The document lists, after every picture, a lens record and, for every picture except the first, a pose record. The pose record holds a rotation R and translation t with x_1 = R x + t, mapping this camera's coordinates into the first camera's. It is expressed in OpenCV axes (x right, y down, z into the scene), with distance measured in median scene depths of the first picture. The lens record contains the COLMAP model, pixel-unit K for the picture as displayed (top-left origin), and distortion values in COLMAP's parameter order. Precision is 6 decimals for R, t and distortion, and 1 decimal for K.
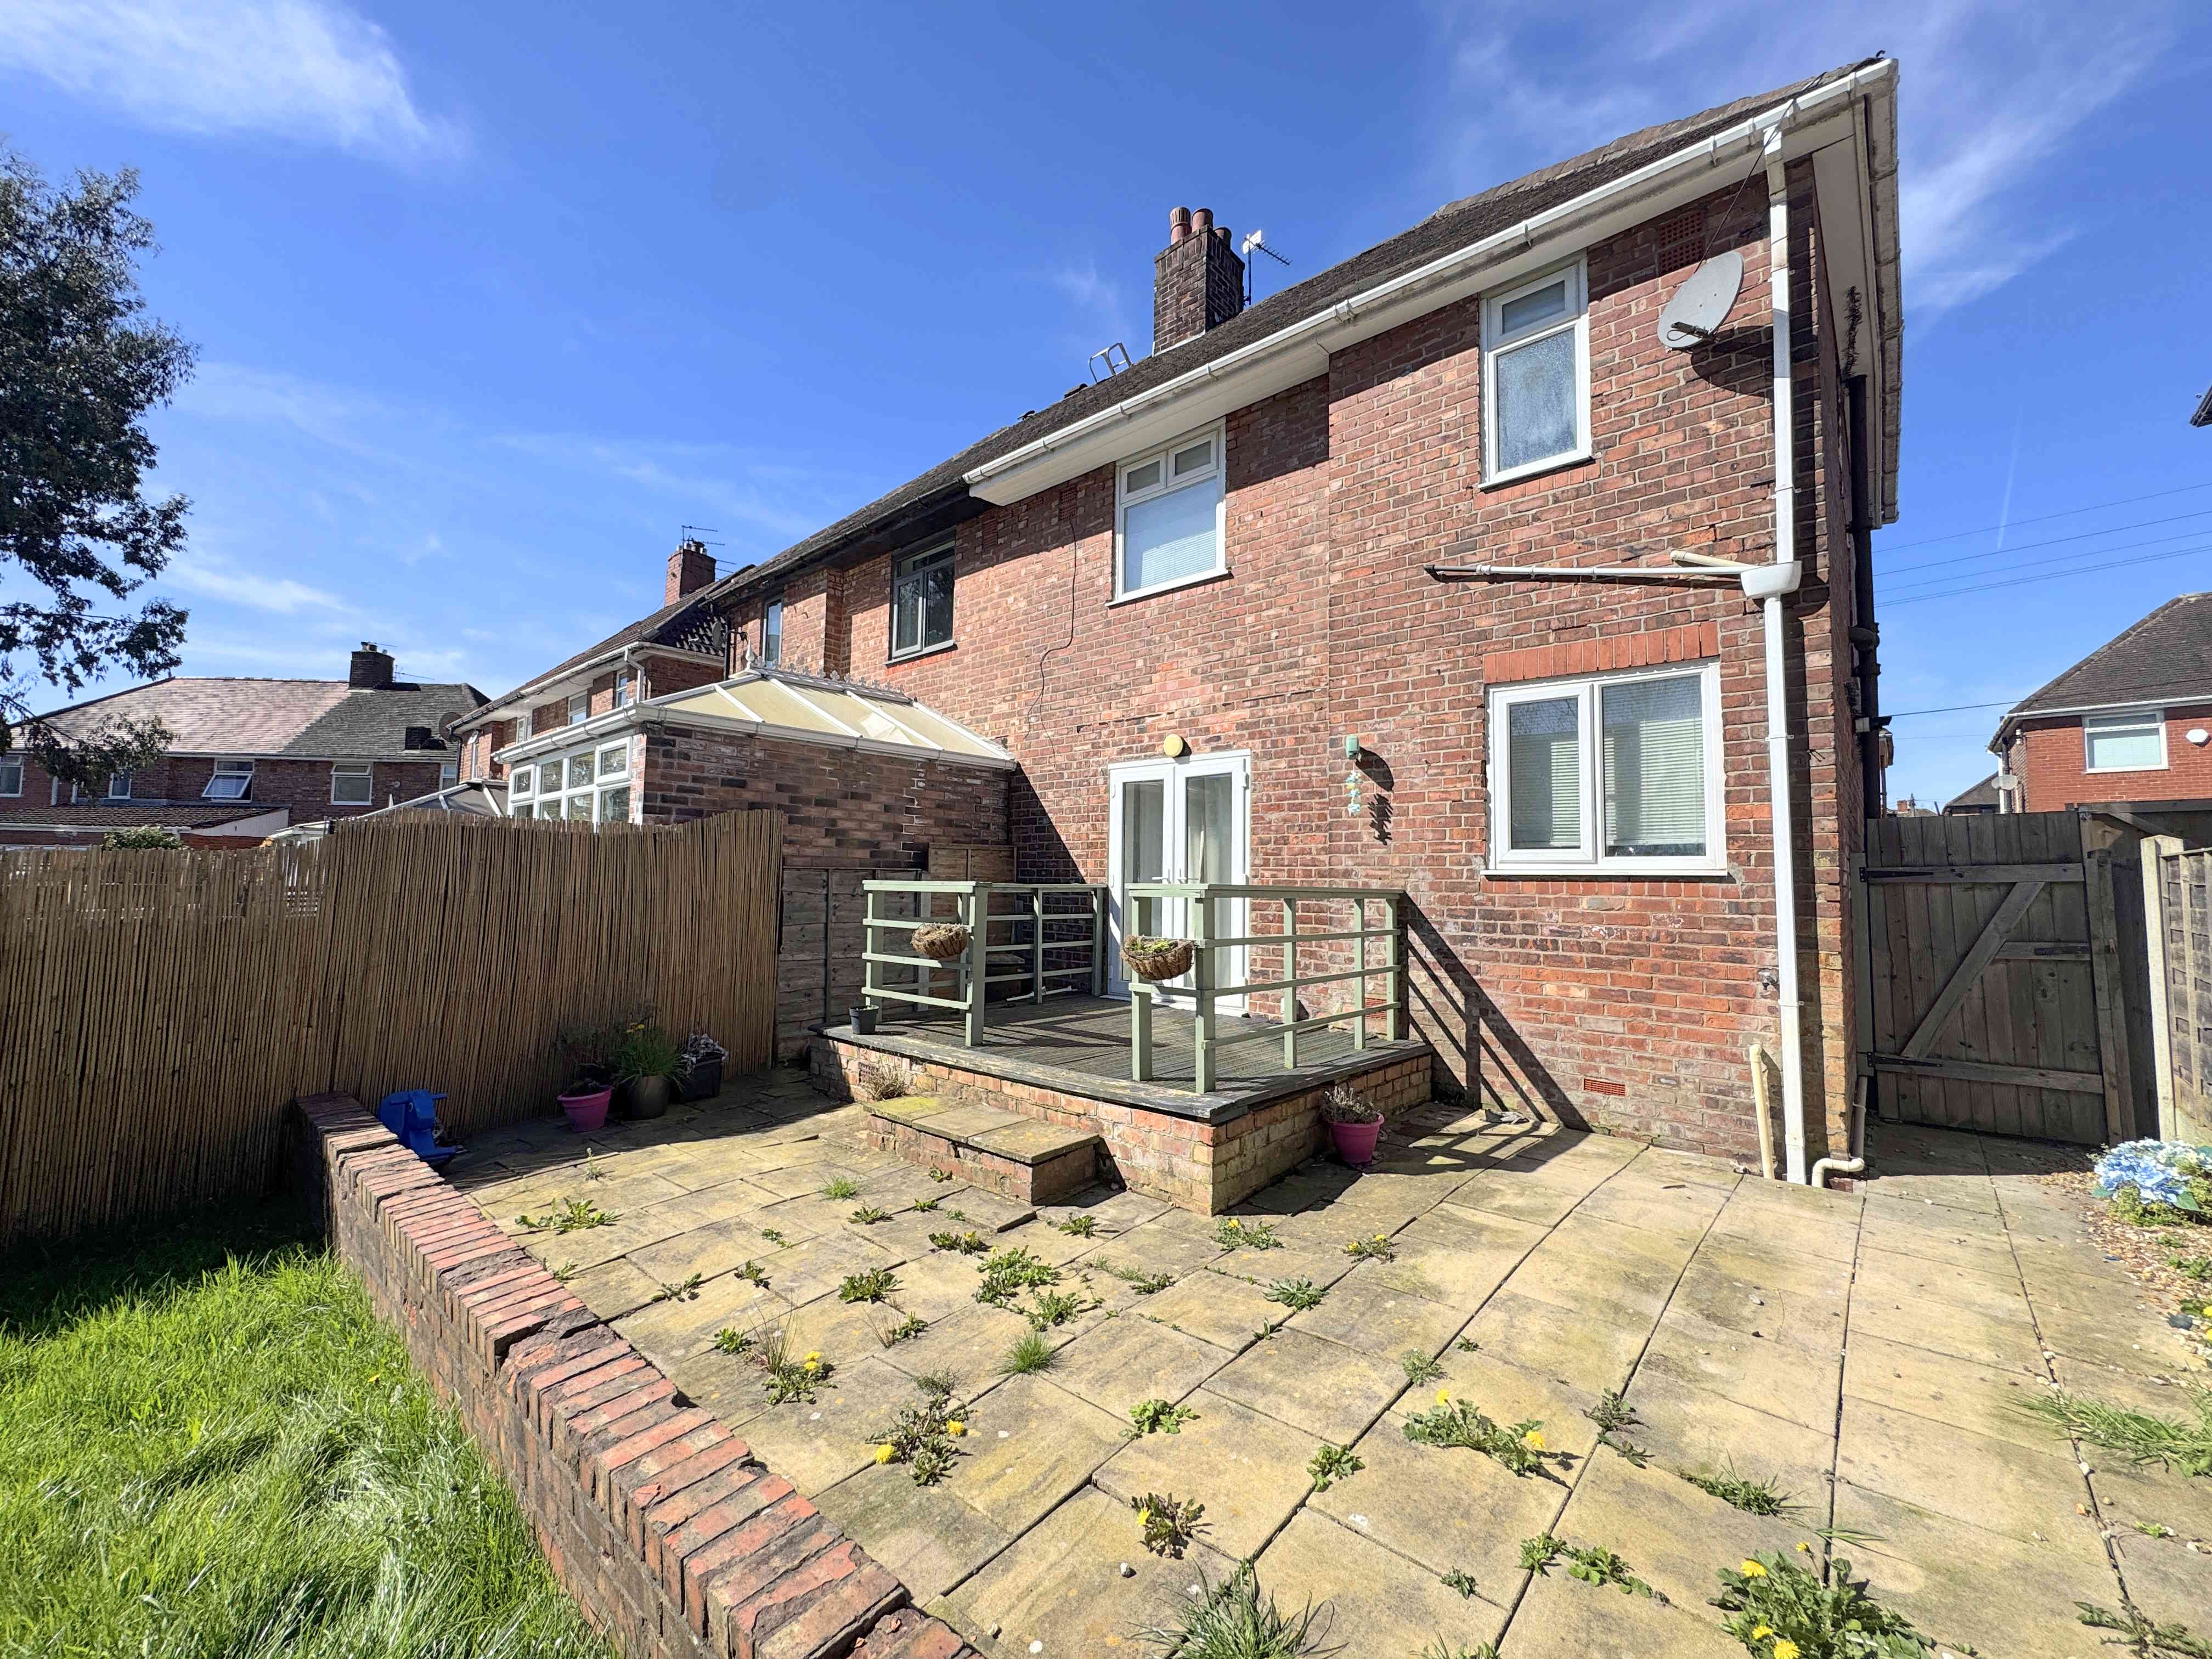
lens RADIAL K [[883.2, 0, 1106.7], [0, 883.2, 826.4], [0, 0, 1]] dist [-0.002308, 0.000449]
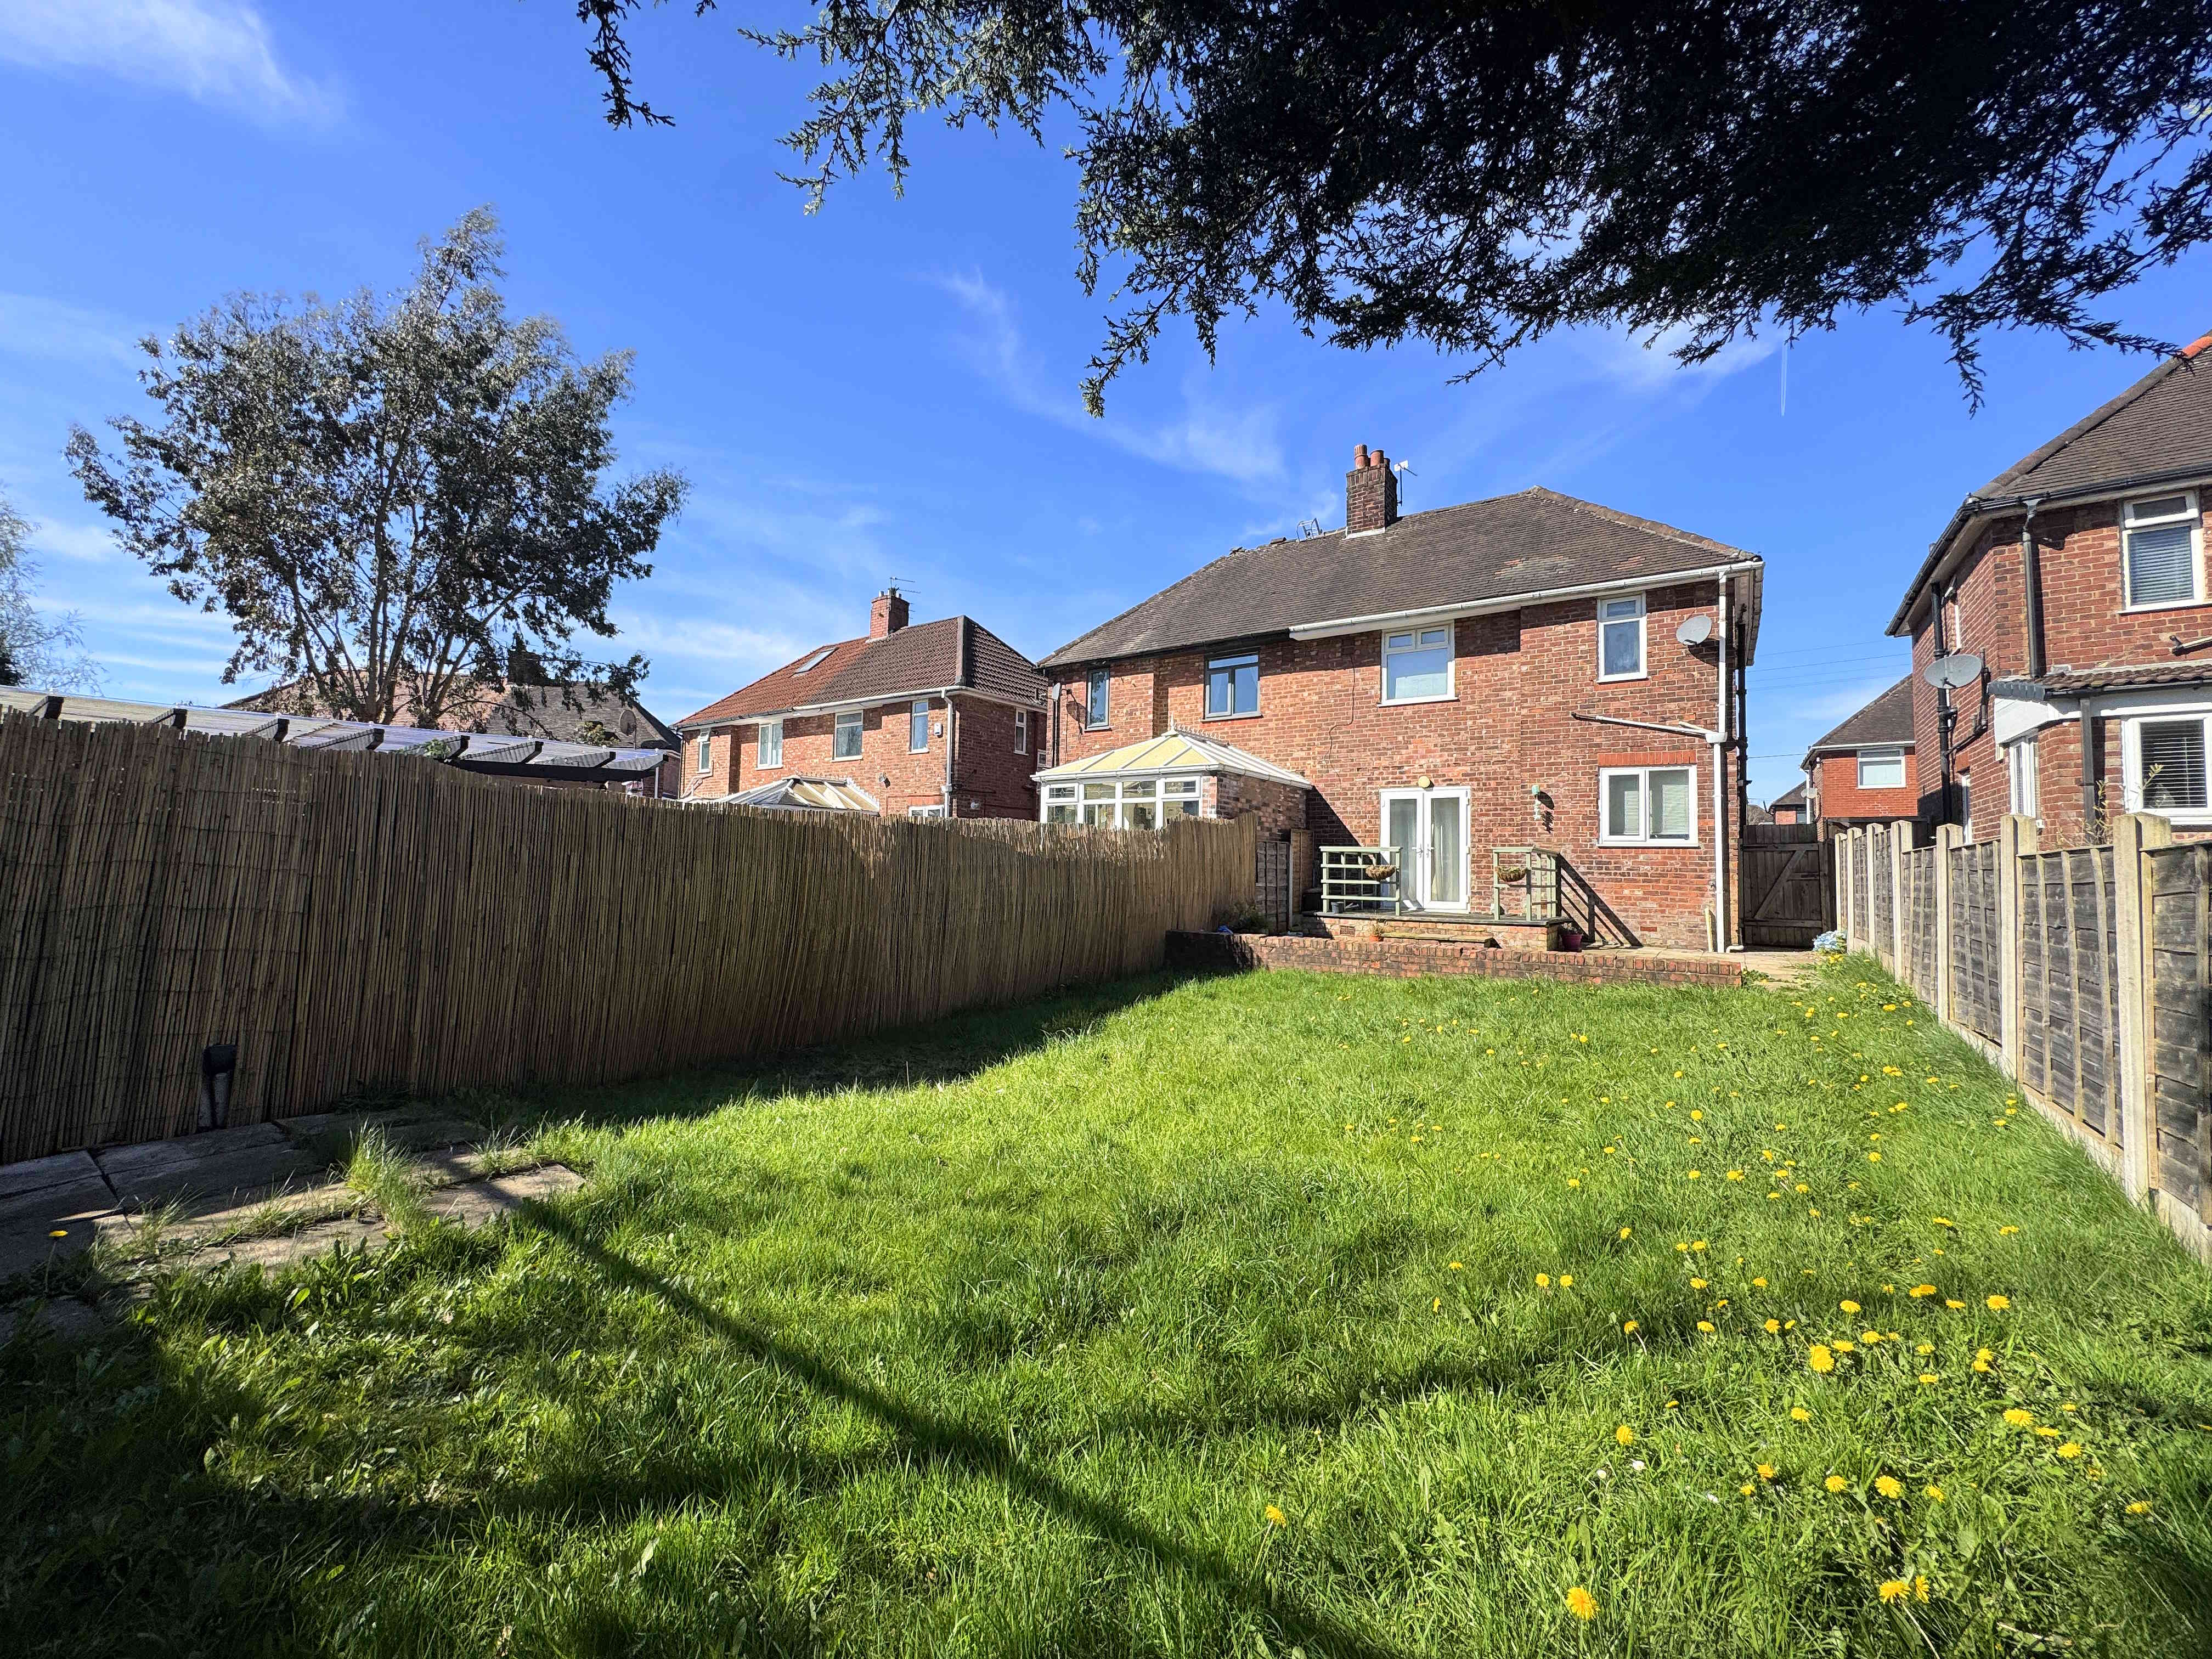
lens RADIAL K [[883.2, 0, 1105.8], [0, 883.2, 825.4], [0, 0, 1]] dist [-0.002308, 0.000449]
pose [[0.993279, 0.012726, 0.115040, -1.151956], [-0.014962, 0.999715, 0.018595, -0.025606], [-0.114771, -0.020191, 0.993187, -1.202713]]
